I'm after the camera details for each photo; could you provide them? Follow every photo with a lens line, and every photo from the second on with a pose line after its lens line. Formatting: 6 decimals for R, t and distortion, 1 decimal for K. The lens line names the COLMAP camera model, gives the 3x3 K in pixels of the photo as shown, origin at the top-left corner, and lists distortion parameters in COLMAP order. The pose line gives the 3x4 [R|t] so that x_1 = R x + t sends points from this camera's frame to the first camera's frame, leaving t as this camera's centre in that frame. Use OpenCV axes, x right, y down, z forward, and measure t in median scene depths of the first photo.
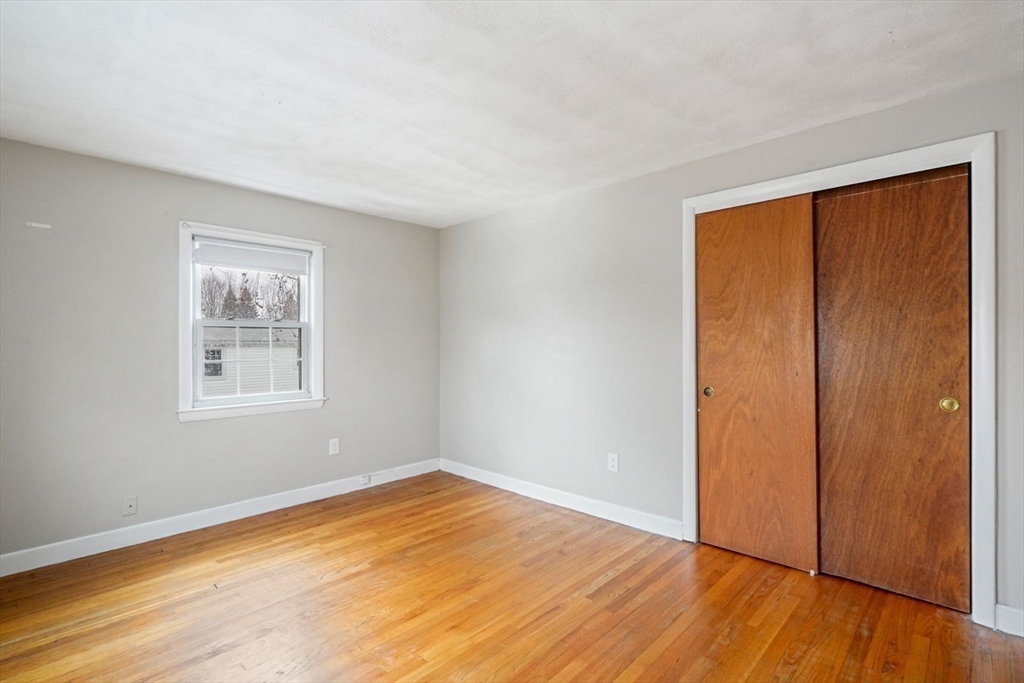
lens RADIAL K [[479.9, 0, 512.0], [0, 479.9, 341.5], [0, 0, 1]] dist [0.000995, 0.000375]
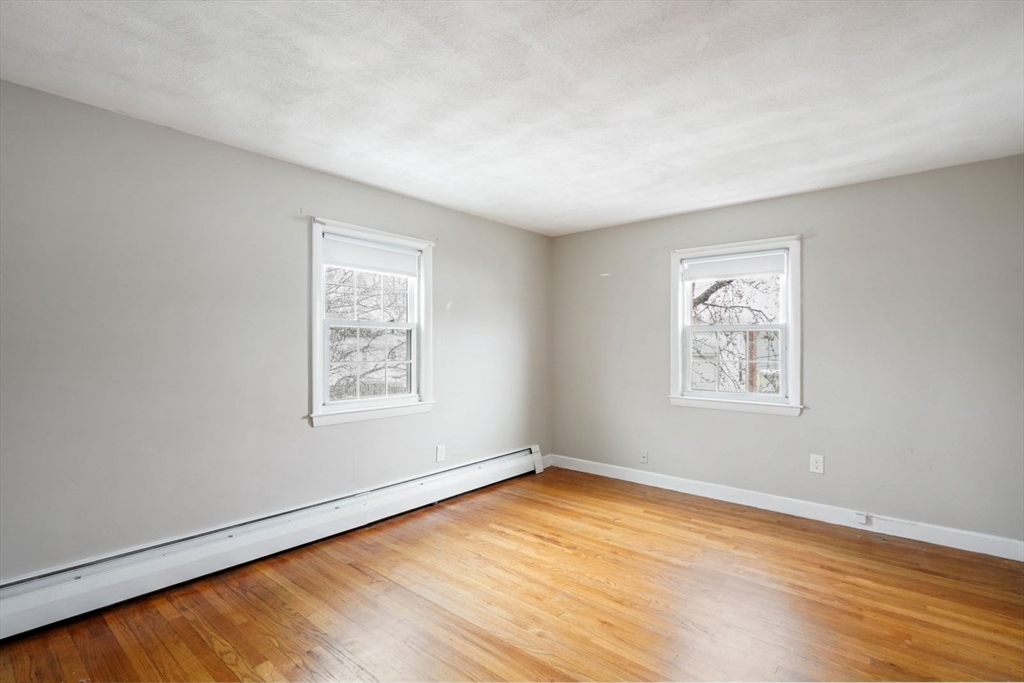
lens RADIAL K [[481.6, 0, 511.7], [0, 481.6, 349.6], [0, 0, 1]] dist [-0.002294, -0.000068]
pose [[0.051872, 0.016198, -0.998522, 0.576224], [-0.002159, 0.999868, 0.016108, -0.003190], [0.998651, 0.001320, 0.051900, 0.484355]]
